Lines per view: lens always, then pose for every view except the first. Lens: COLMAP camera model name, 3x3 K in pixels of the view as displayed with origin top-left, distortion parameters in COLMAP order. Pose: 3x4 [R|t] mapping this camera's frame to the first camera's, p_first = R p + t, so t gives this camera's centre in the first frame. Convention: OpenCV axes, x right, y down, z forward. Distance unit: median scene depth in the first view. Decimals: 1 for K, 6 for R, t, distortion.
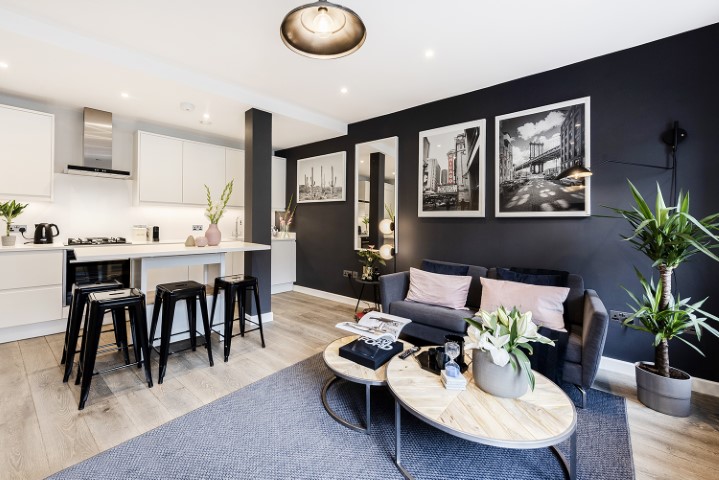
lens RADIAL K [[288.9, 0, 339.4], [0, 288.9, 226.0], [0, 0, 1]] dist [0.002348, -0.000218]
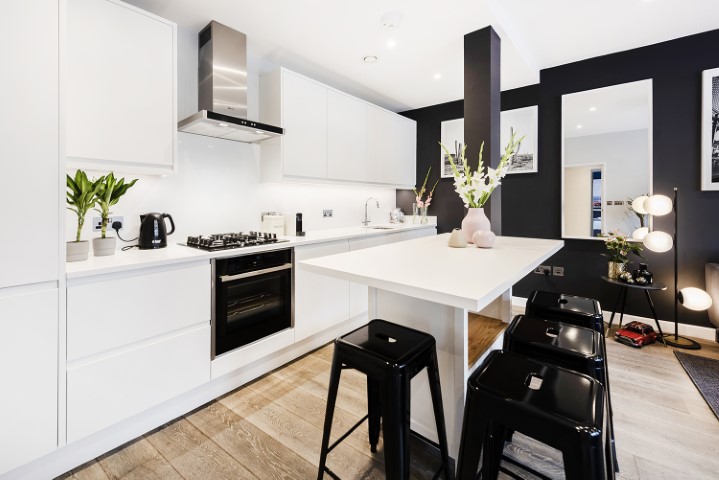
lens RADIAL K [[288.9, 0, 357.3], [0, 288.9, 207.1], [0, 0, 1]] dist [0.002348, -0.000218]
pose [[0.996307, -0.023397, 0.082619, -0.636475], [0.023430, 0.999725, 0.000568, -0.011330], [-0.082609, 0.001370, 0.996581, 0.370279]]
